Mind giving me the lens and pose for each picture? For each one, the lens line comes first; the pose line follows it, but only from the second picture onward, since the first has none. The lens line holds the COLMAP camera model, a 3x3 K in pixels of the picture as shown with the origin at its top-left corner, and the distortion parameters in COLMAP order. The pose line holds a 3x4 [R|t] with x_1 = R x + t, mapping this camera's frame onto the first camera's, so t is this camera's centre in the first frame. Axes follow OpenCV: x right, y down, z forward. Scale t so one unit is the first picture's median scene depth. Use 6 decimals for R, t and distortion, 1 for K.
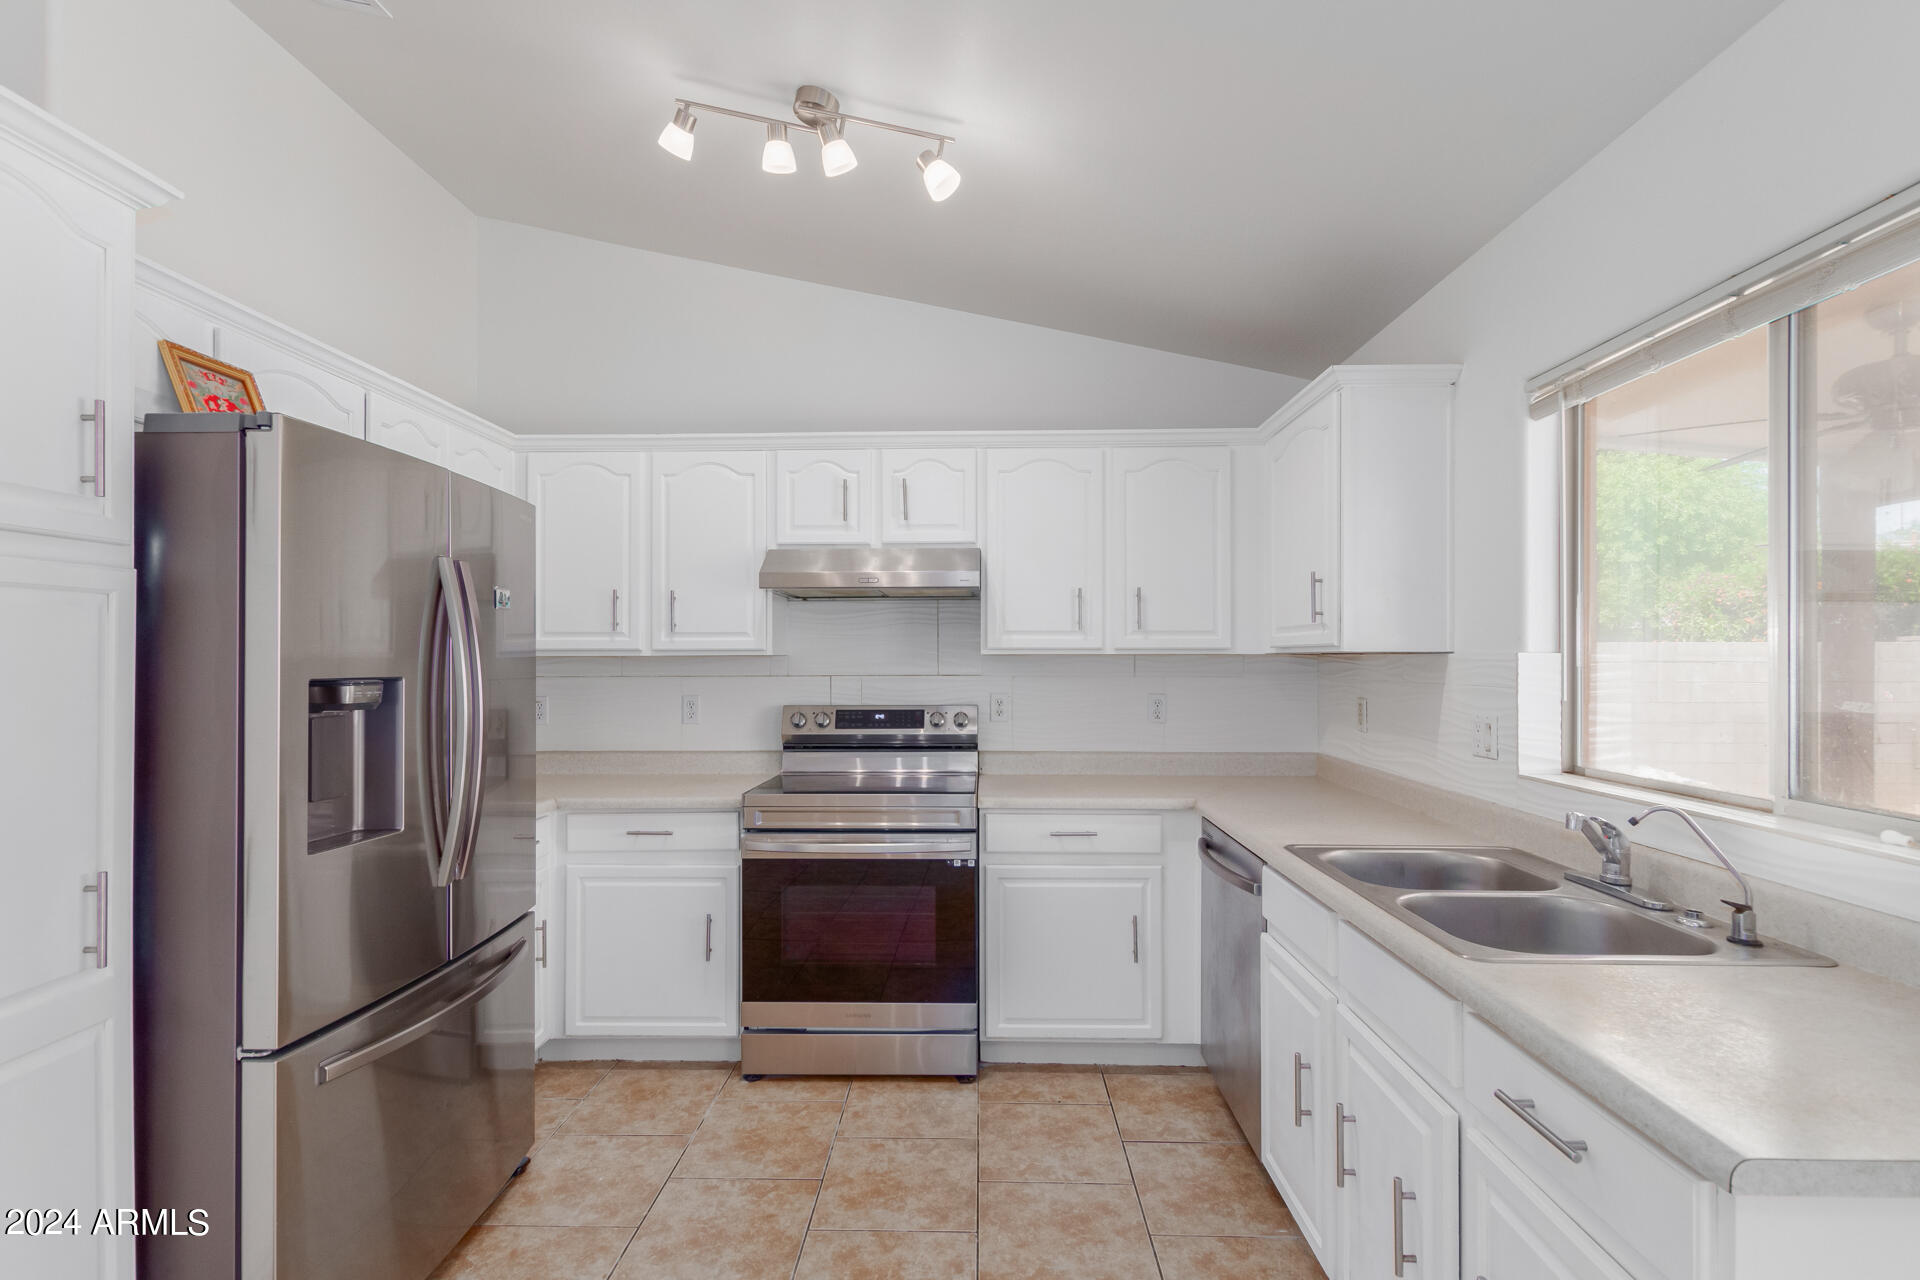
lens RADIAL K [[900.0, 0, 958.1], [0, 900.0, 646.4], [0, 0, 1]] dist [0.000510, -0.000951]
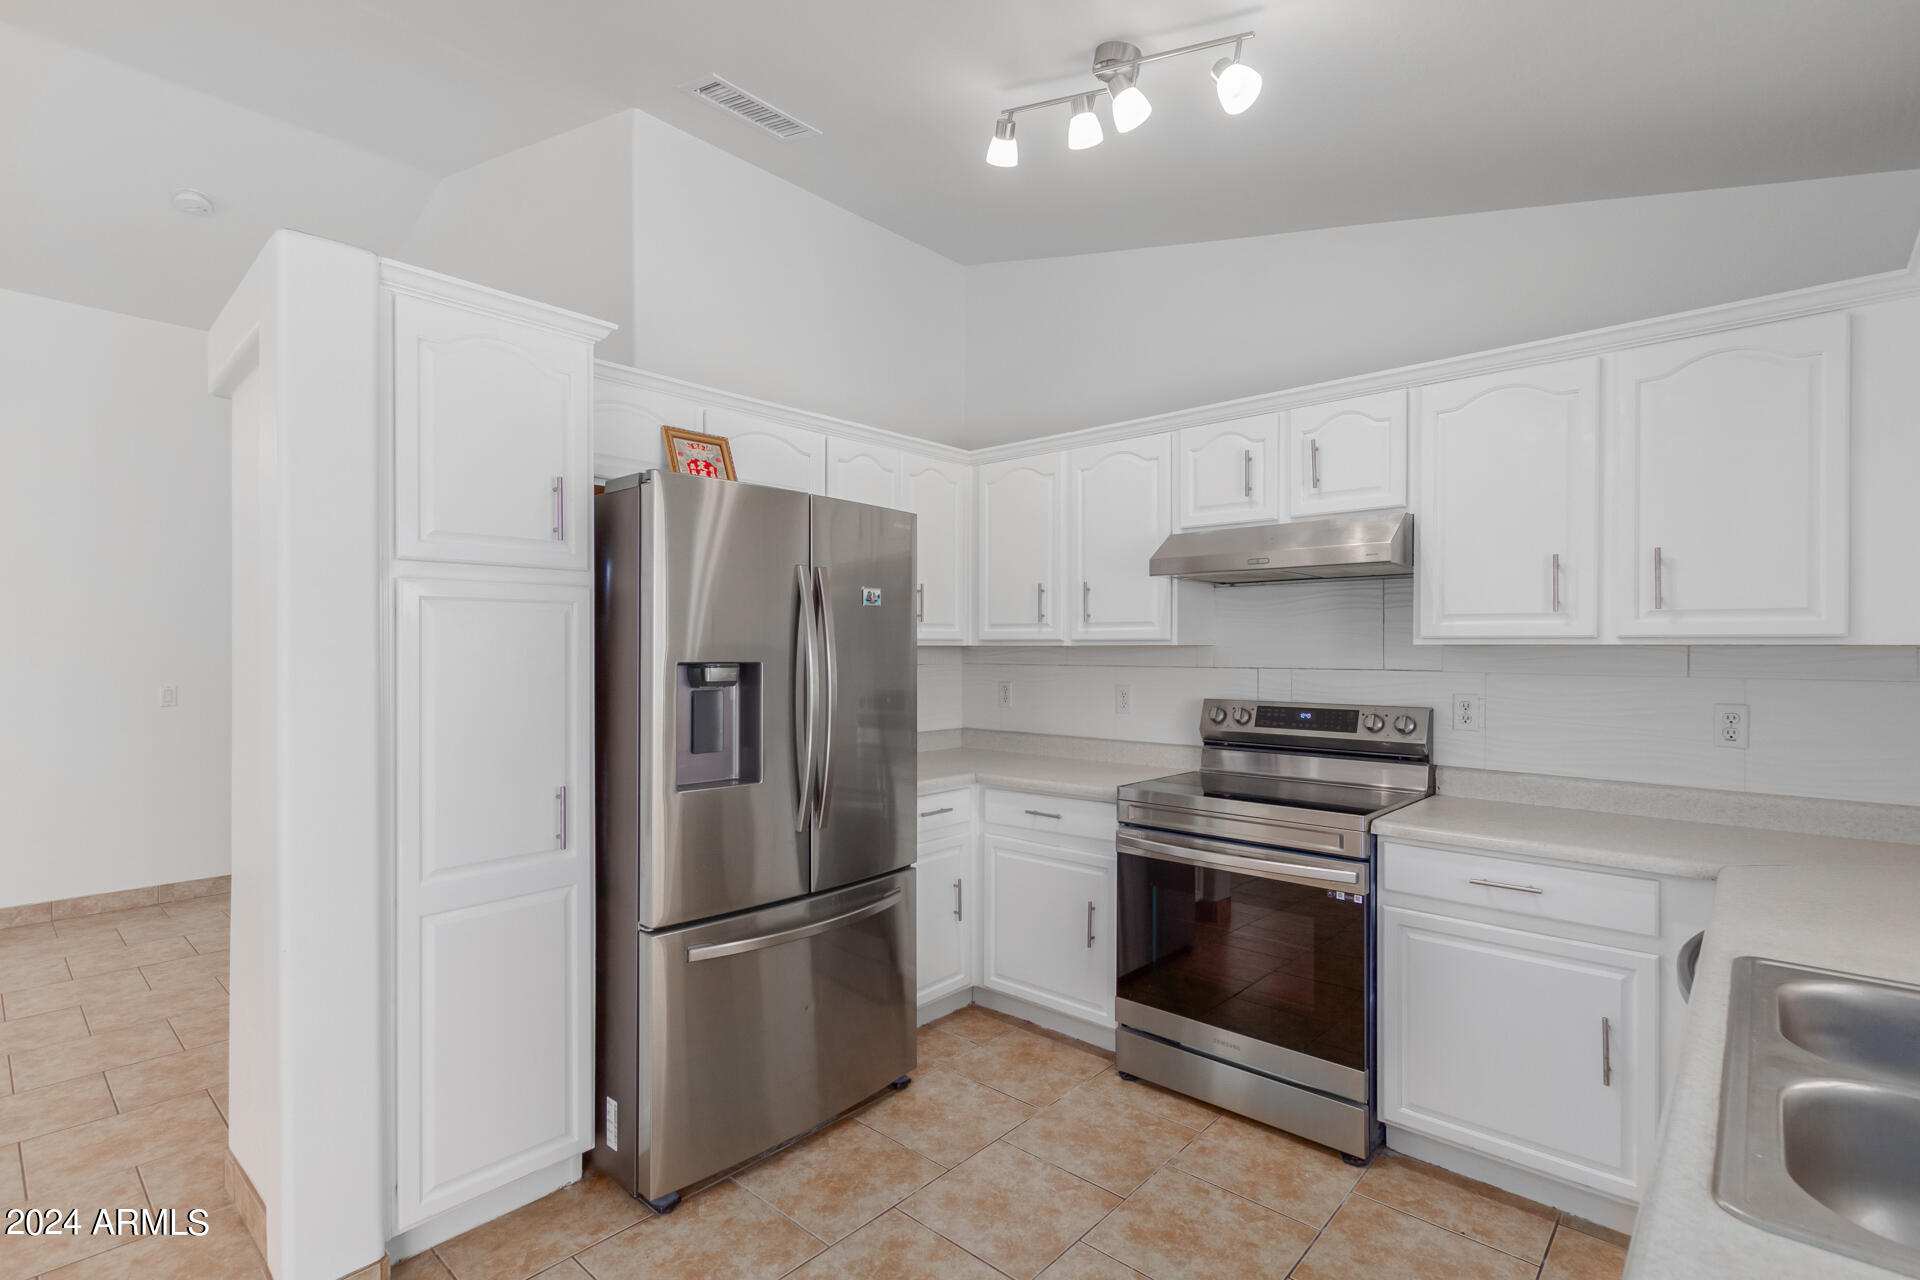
lens RADIAL K [[900.0, 0, 958.1], [0, 900.0, 646.4], [0, 0, 1]] dist [0.000510, -0.000951]
pose [[0.753635, 0.002366, -0.657288, 0.276764], [0.004770, 0.999947, 0.009069, 0.001278], [0.657275, -0.009970, 0.753585, 0.144897]]
